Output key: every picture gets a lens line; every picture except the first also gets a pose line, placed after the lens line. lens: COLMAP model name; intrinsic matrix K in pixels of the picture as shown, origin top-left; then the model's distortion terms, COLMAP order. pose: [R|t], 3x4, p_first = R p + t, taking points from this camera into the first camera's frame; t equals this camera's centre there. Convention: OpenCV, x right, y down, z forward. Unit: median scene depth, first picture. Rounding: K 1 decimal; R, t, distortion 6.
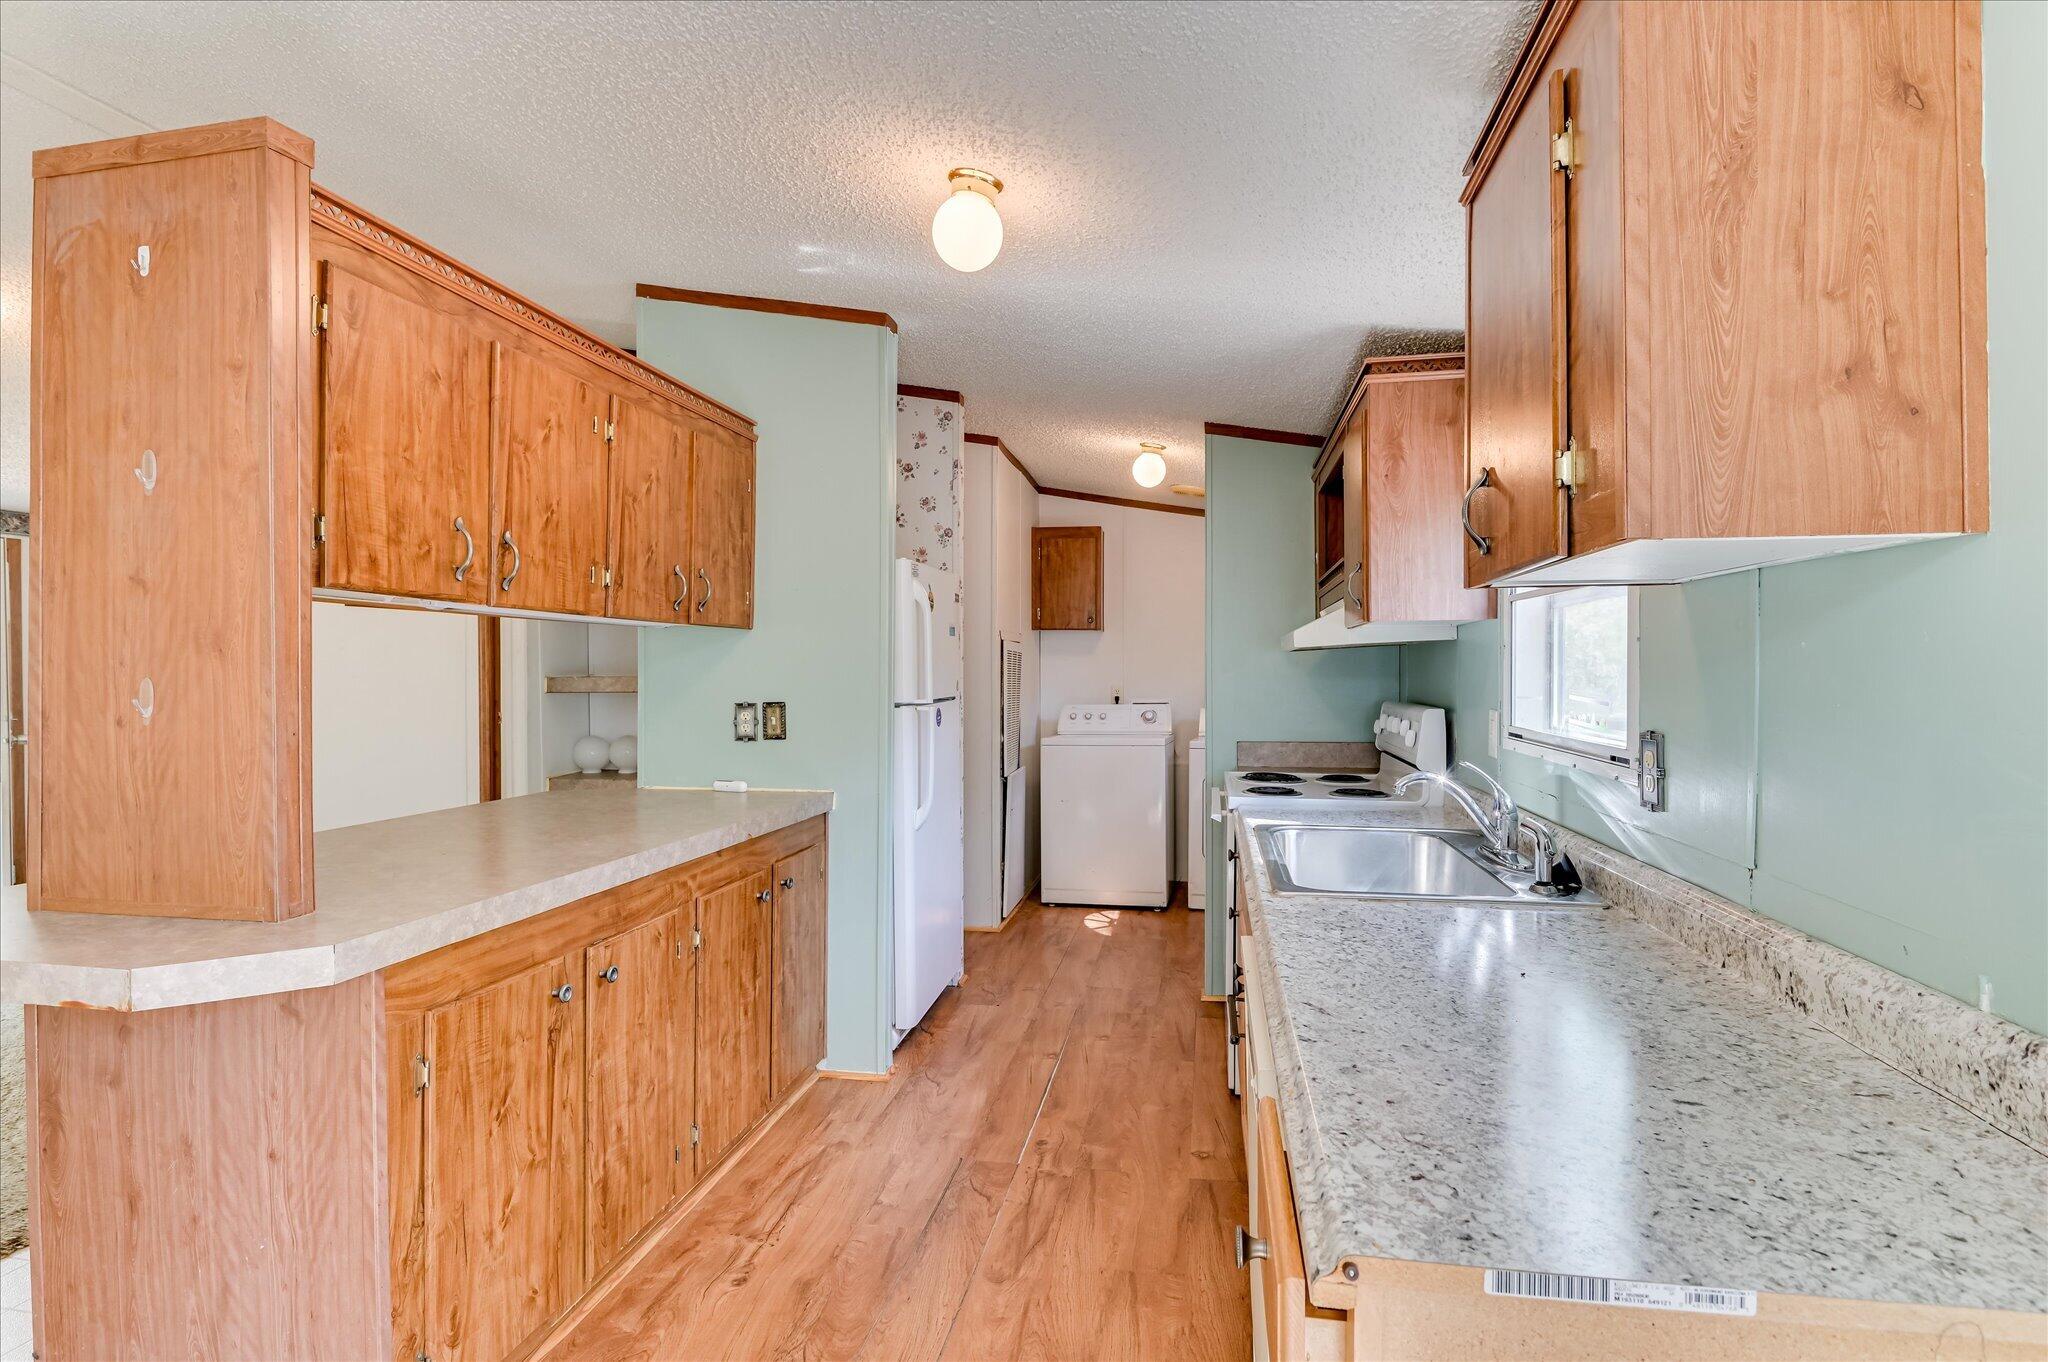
lens RADIAL K [[1035.6, 0, 1024.0], [0, 1035.6, 681.0], [0, 0, 1]] dist [0.022862, 0.000003]
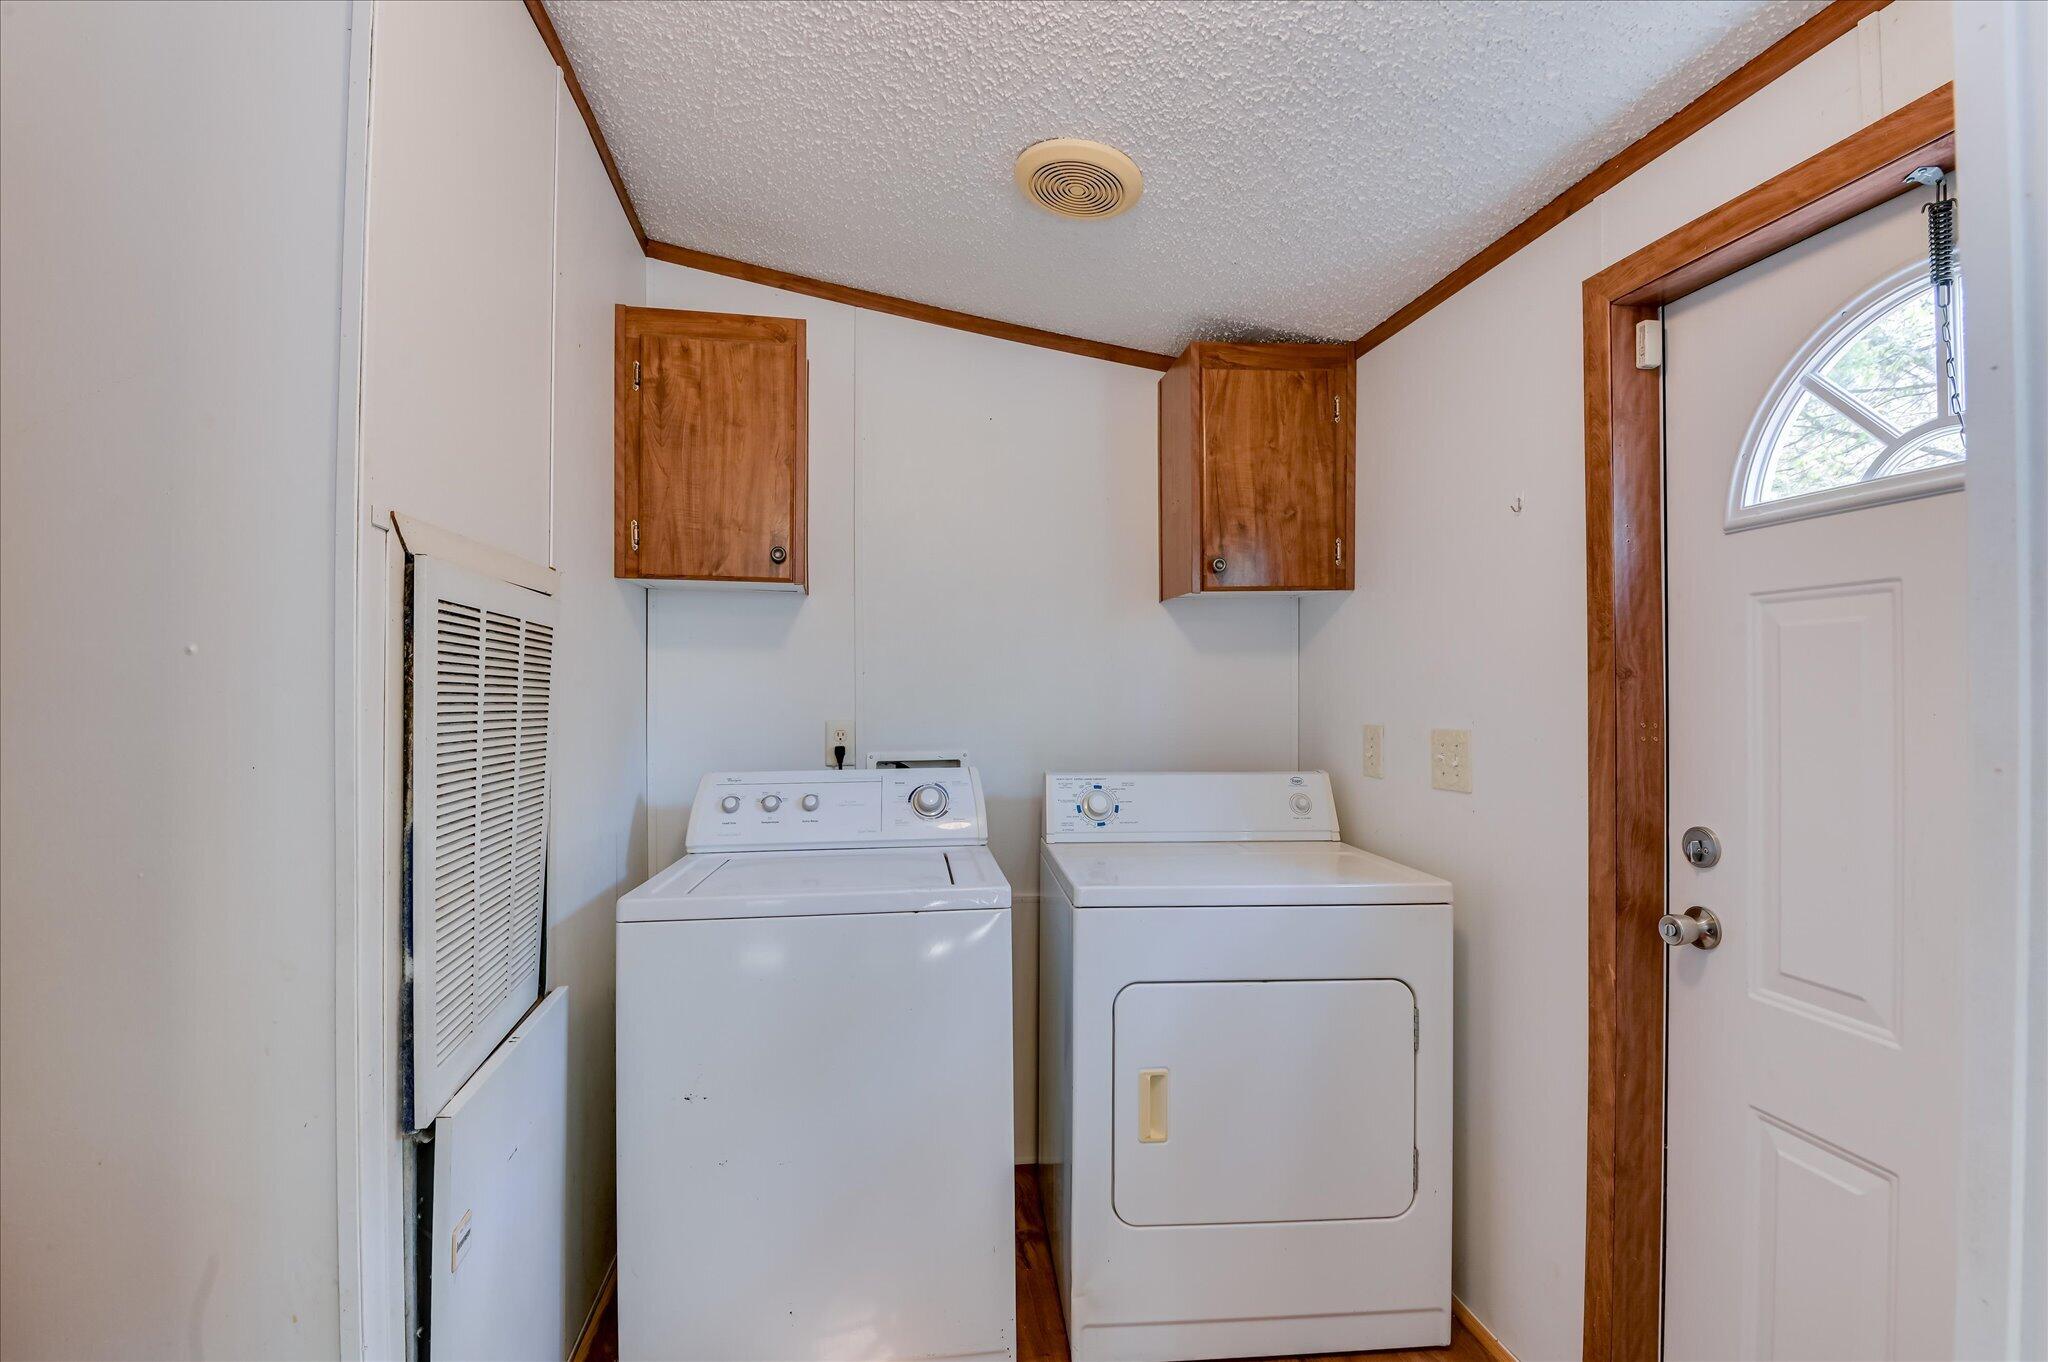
lens RADIAL K [[913.5, 0, 1032.3], [0, 913.5, 678.3], [0, 0, 1]] dist [0.002464, -0.013191]
pose [[0.938372, 0.003130, 0.345612, 0.067556], [0.005943, 0.999665, -0.025189, -0.007276], [-0.345575, 0.025690, 0.938040, 1.229873]]
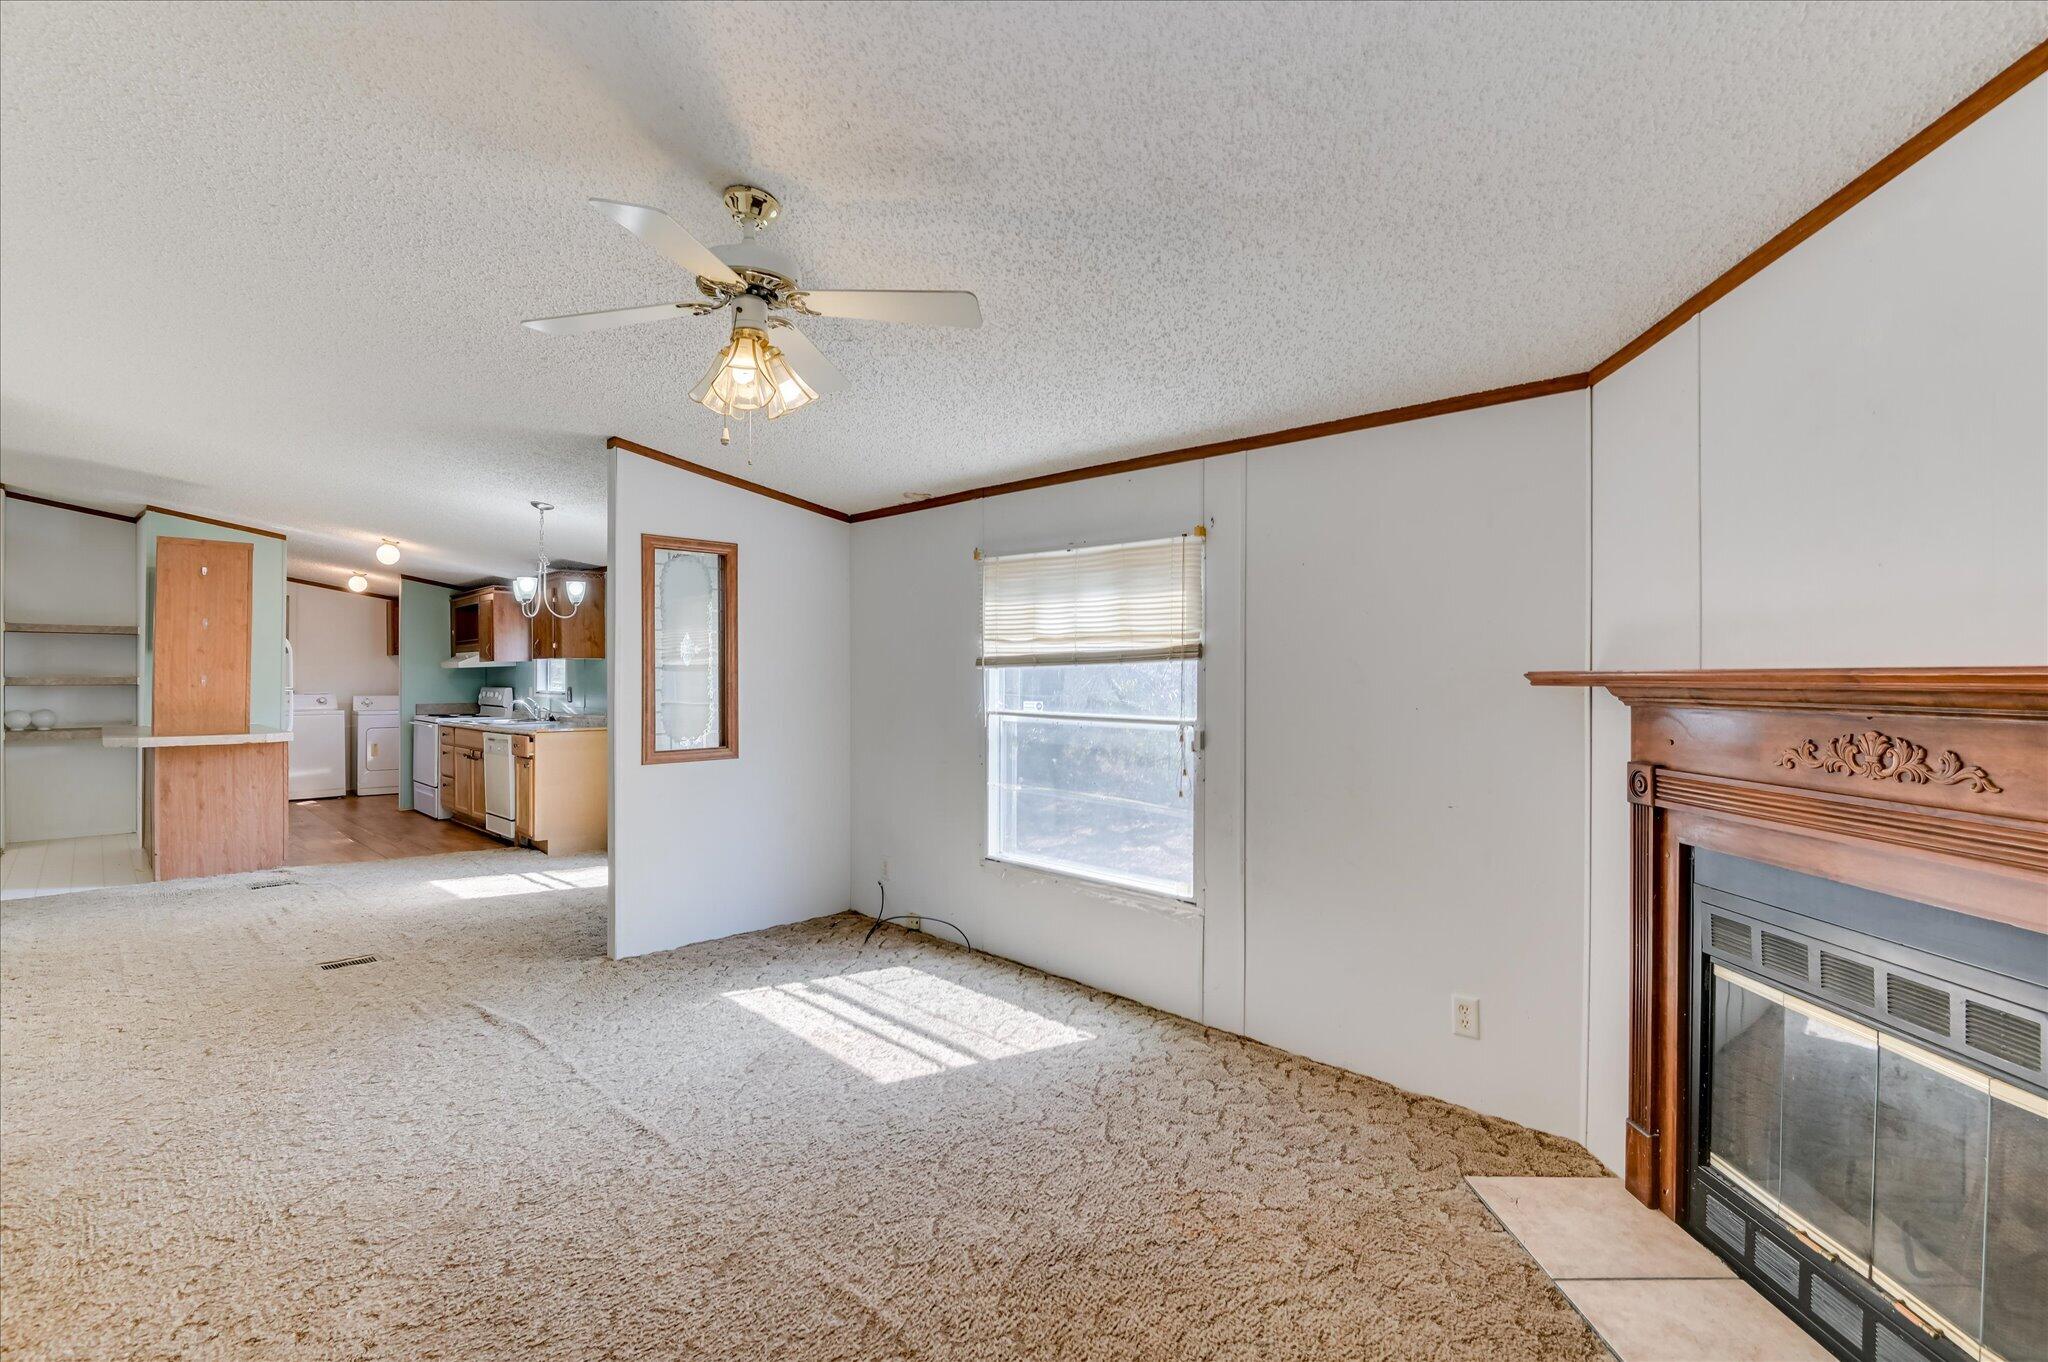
lens RADIAL K [[935.3, 0, 1023.7], [0, 935.3, 676.2], [0, 0, 1]] dist [0.020139, -0.025857]
pose [[0.566728, 0.004690, 0.823892, -1.040043], [0.007042, 0.999920, -0.010536, 0.032232], [-0.823875, 0.011773, 0.566650, -1.861704]]
